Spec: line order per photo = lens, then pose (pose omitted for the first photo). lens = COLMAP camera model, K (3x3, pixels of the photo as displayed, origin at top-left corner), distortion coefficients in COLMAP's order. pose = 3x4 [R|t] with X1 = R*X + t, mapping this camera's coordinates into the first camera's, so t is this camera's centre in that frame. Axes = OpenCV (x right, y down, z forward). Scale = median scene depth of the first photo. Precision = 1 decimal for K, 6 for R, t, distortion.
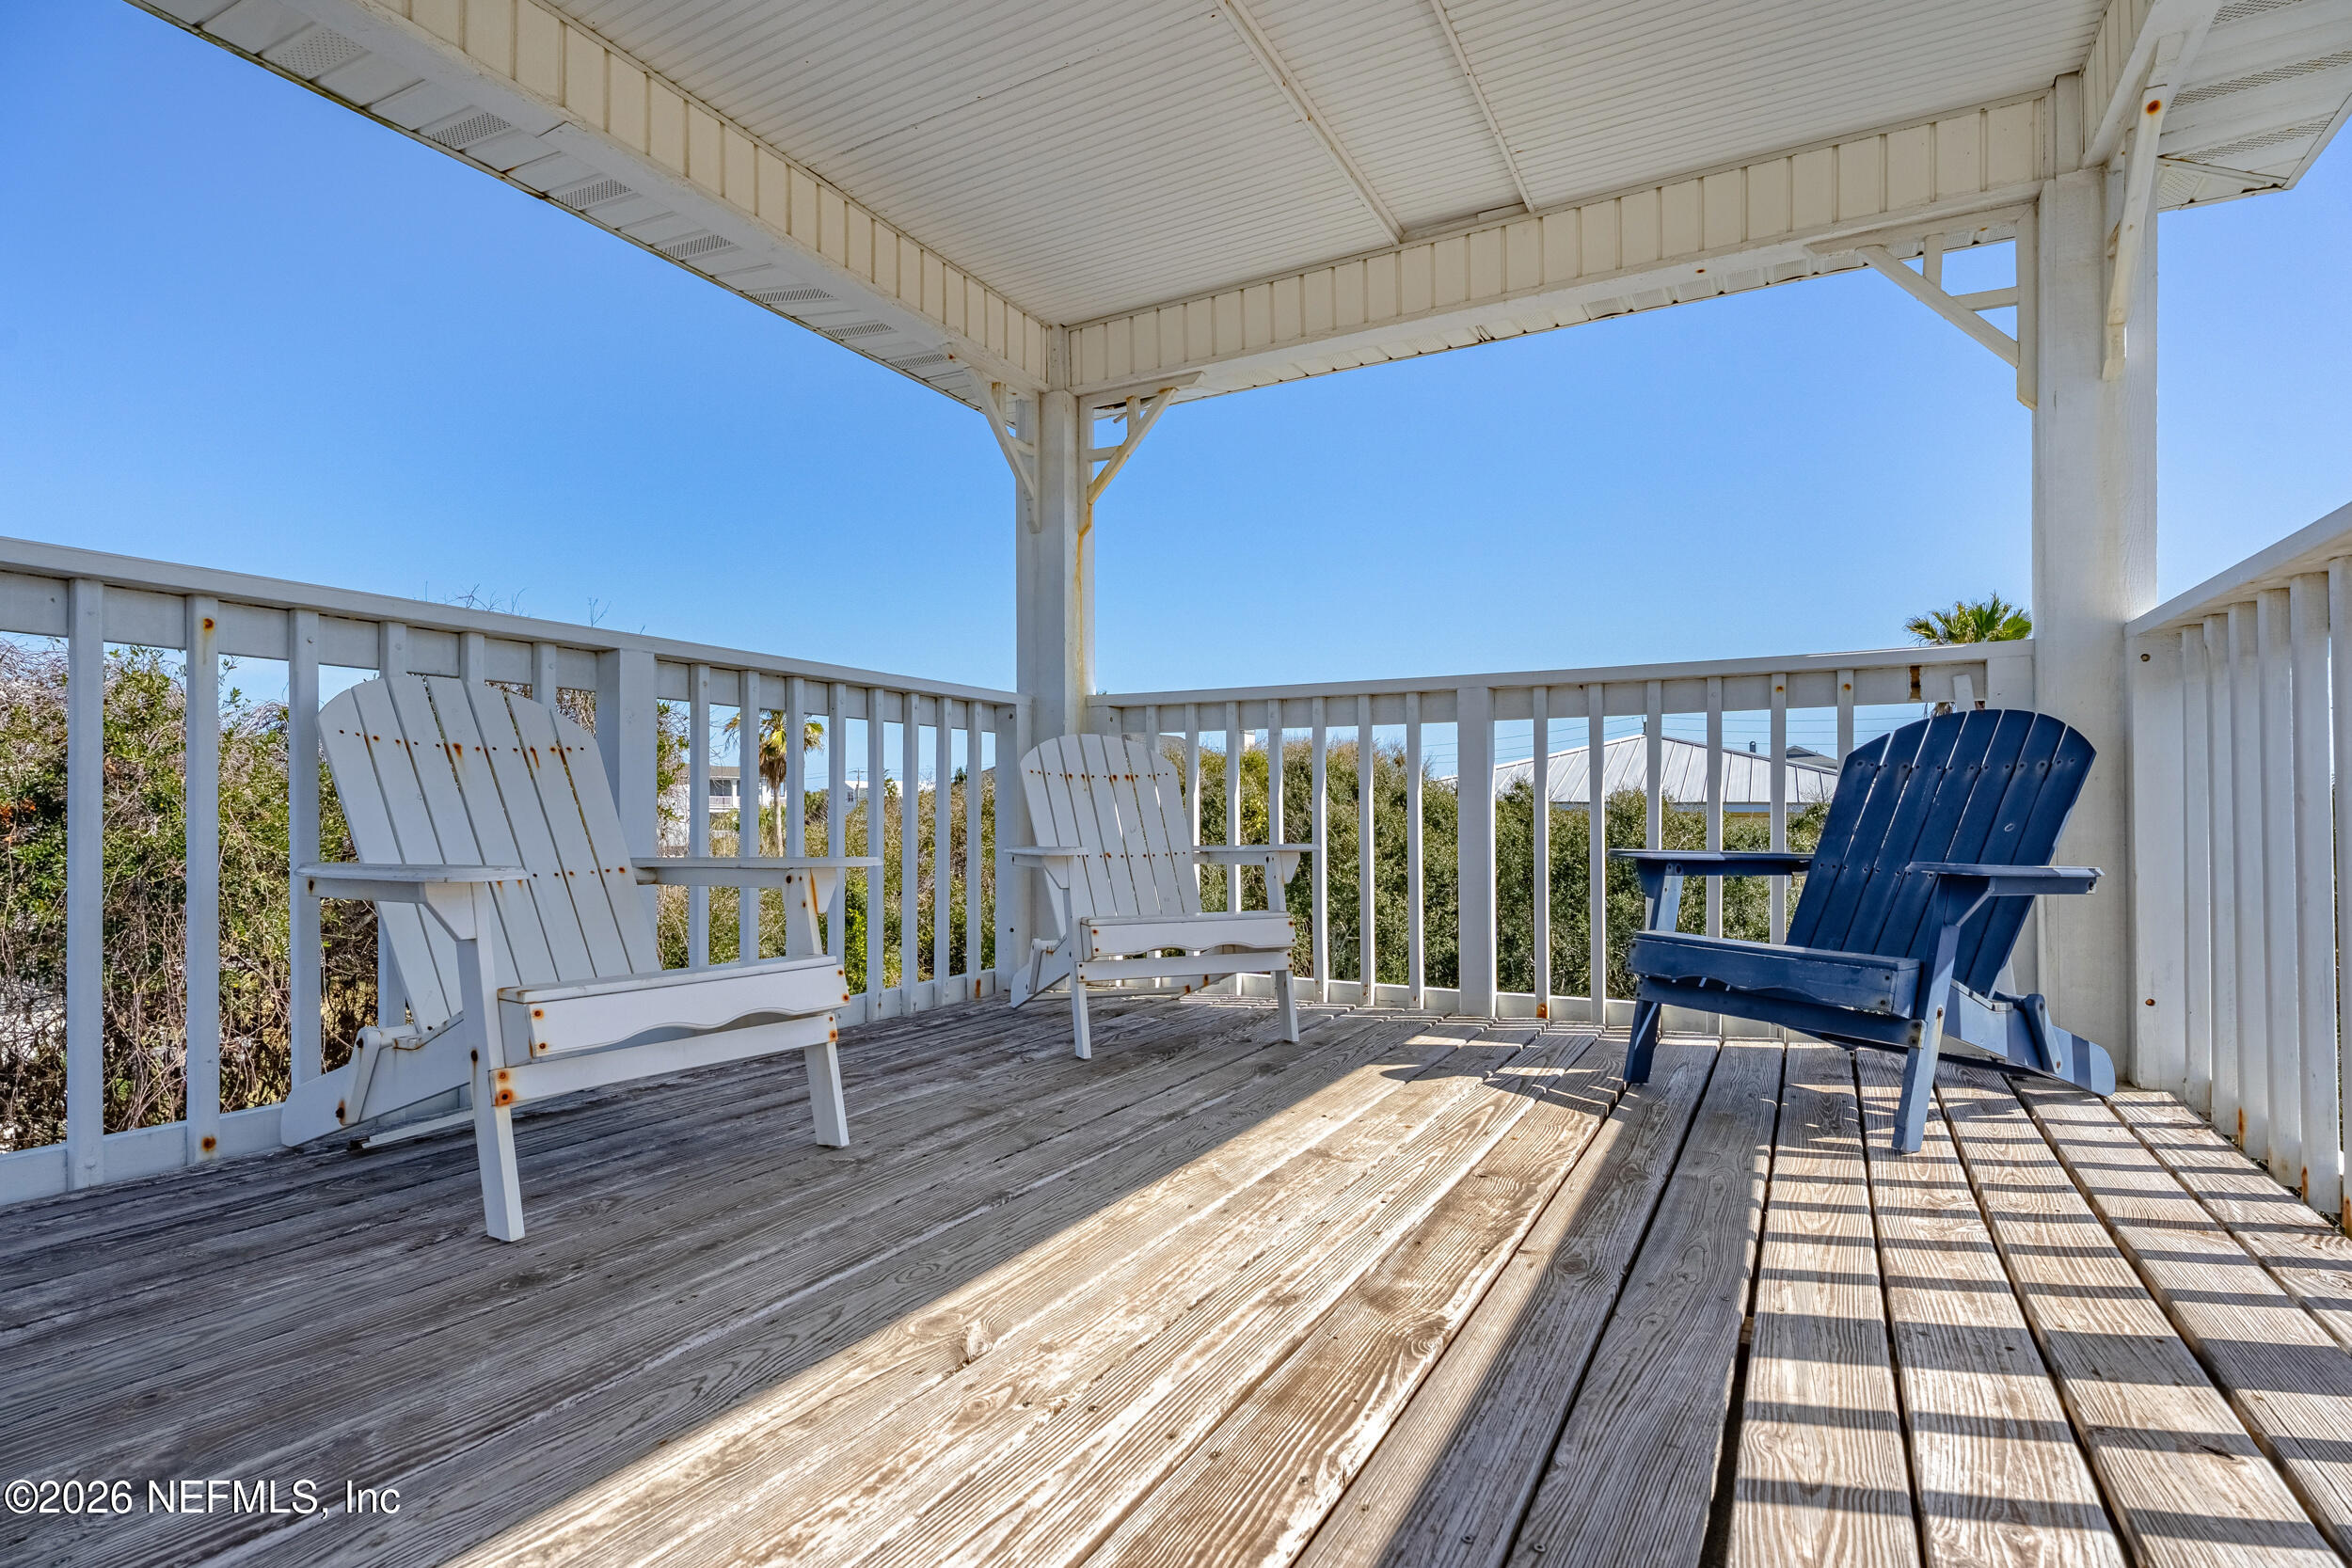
lens RADIAL K [[1127.1, 0, 1165.9], [0, 1127.1, 805.3], [0, 0, 1]] dist [-0.004066, 0.000742]
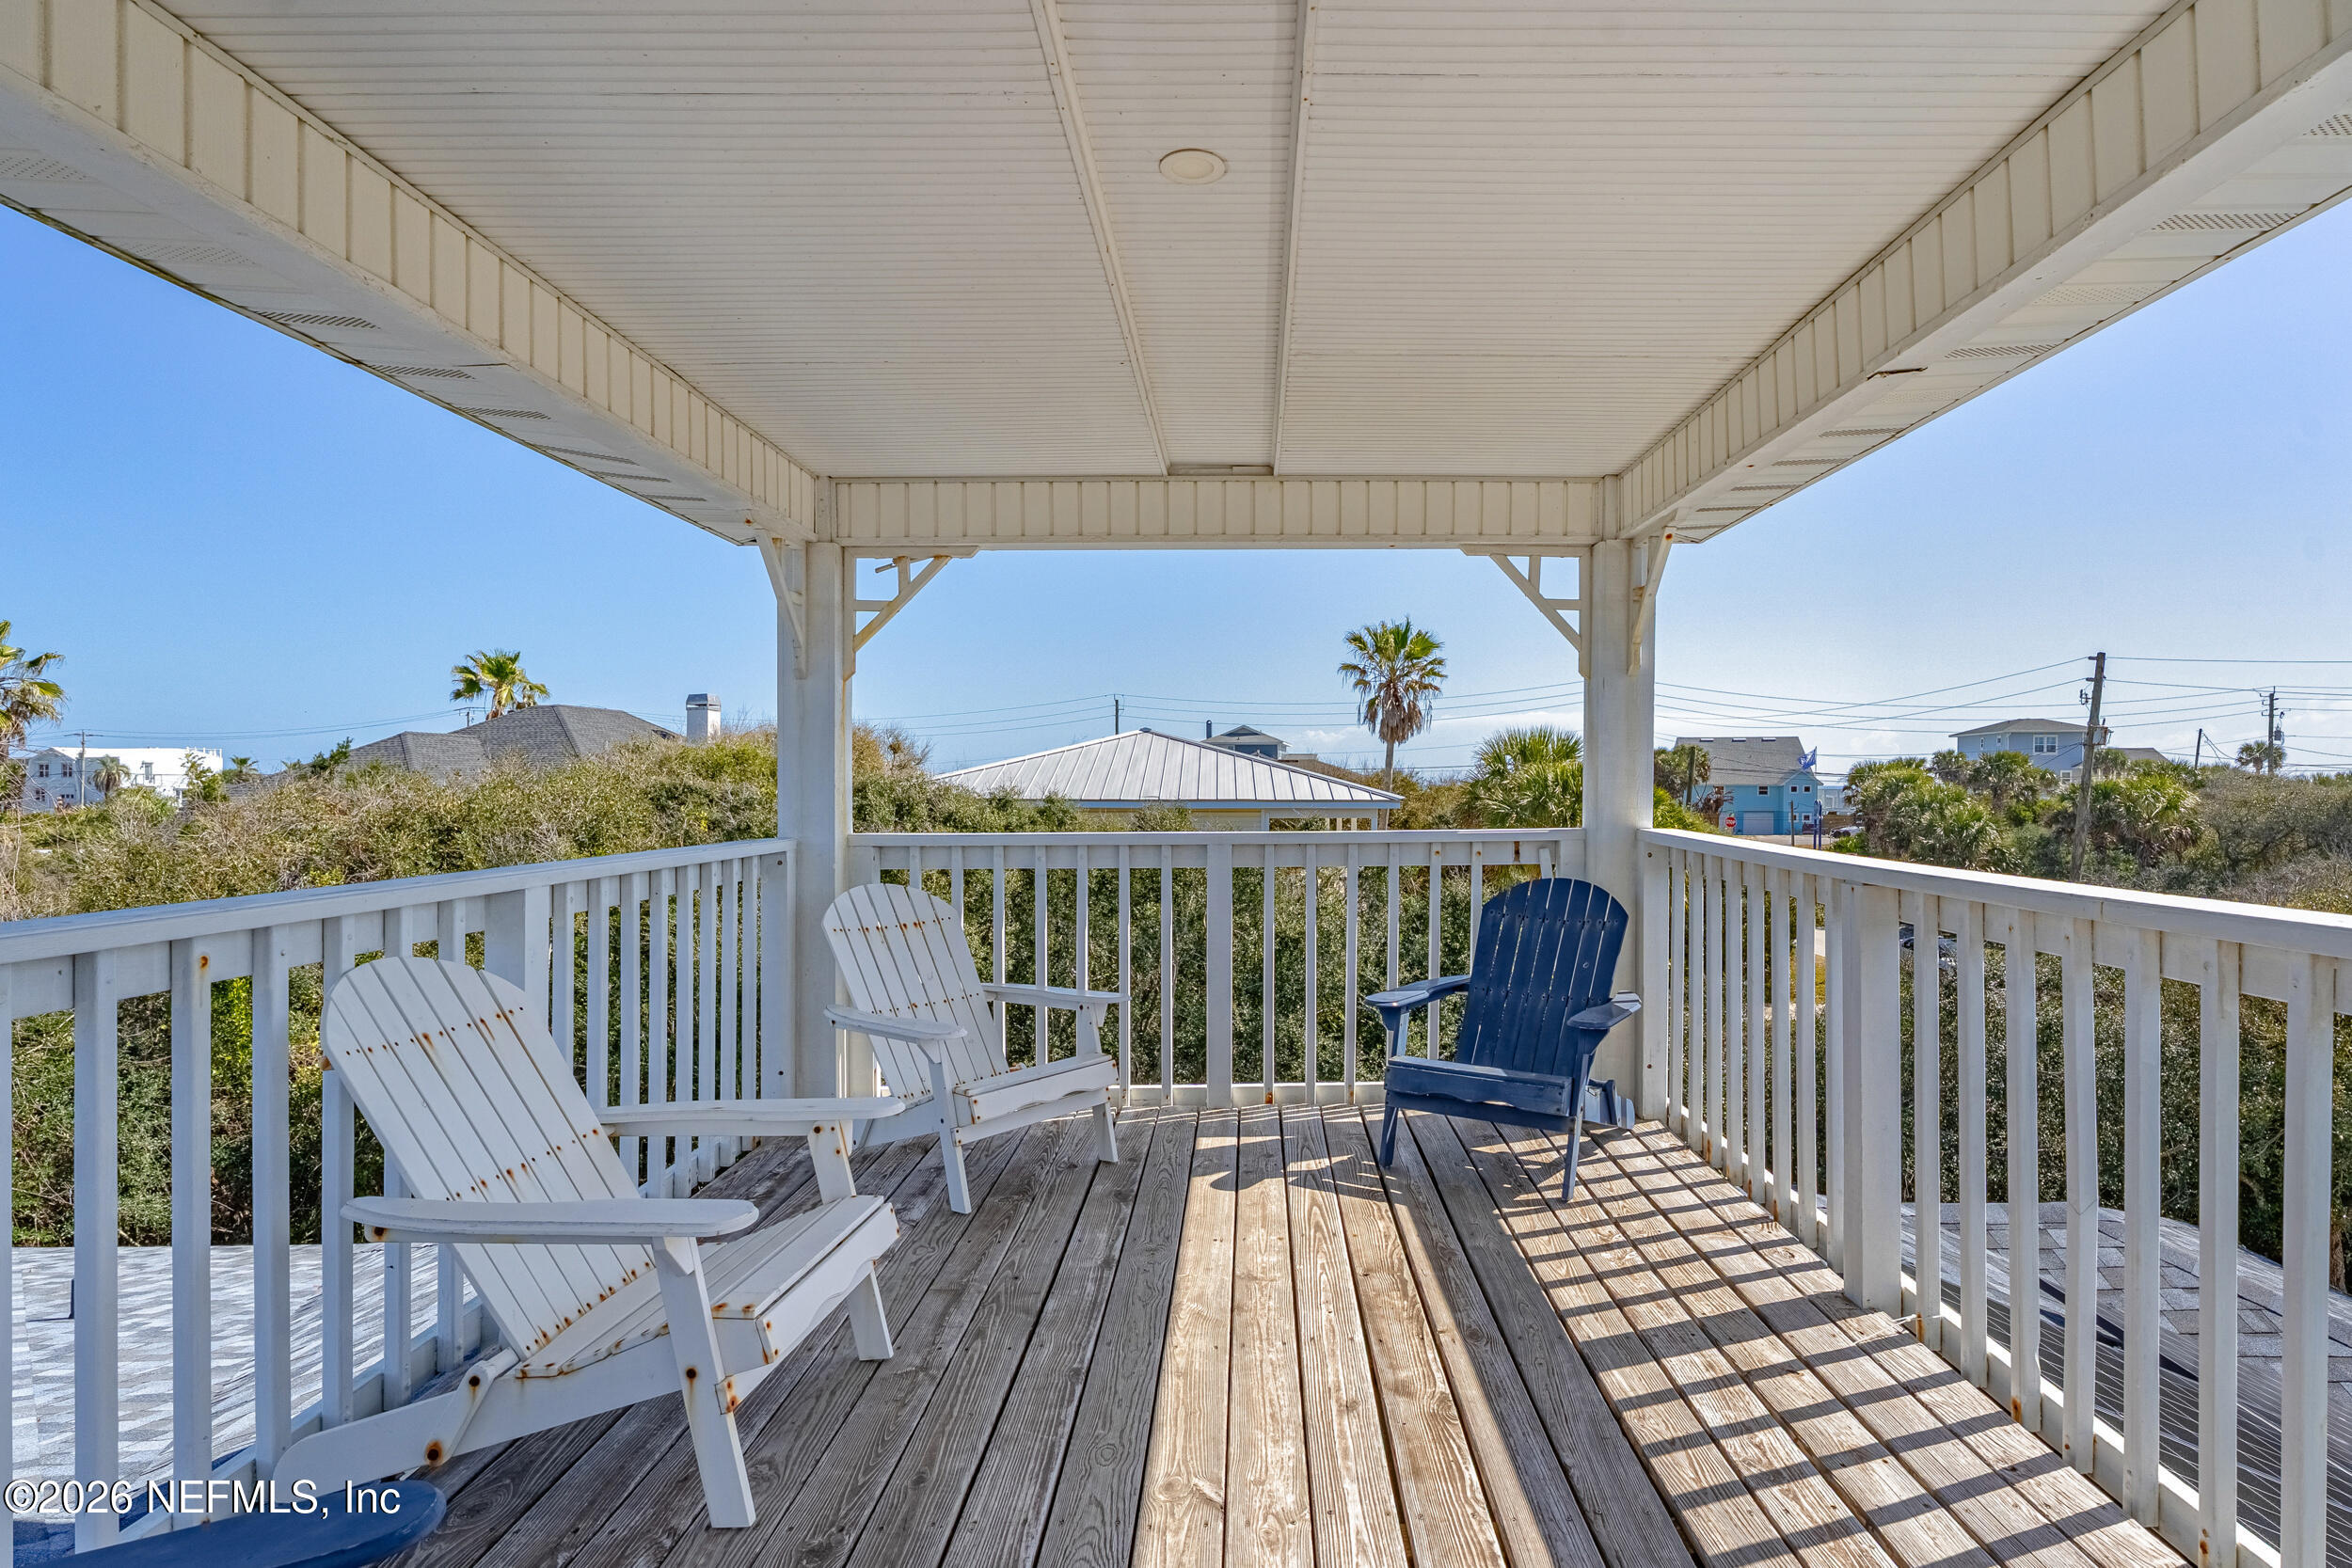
lens RADIAL K [[1201.9, 0, 1231.4], [0, 1201.9, 793.9], [0, 0, 1]] dist [-0.004850, 0.003819]
pose [[0.870346, -0.013730, 0.492249, -0.464255], [0.002192, 0.999709, 0.024009, -0.244524], [-0.492435, -0.019818, 0.870123, -0.188092]]
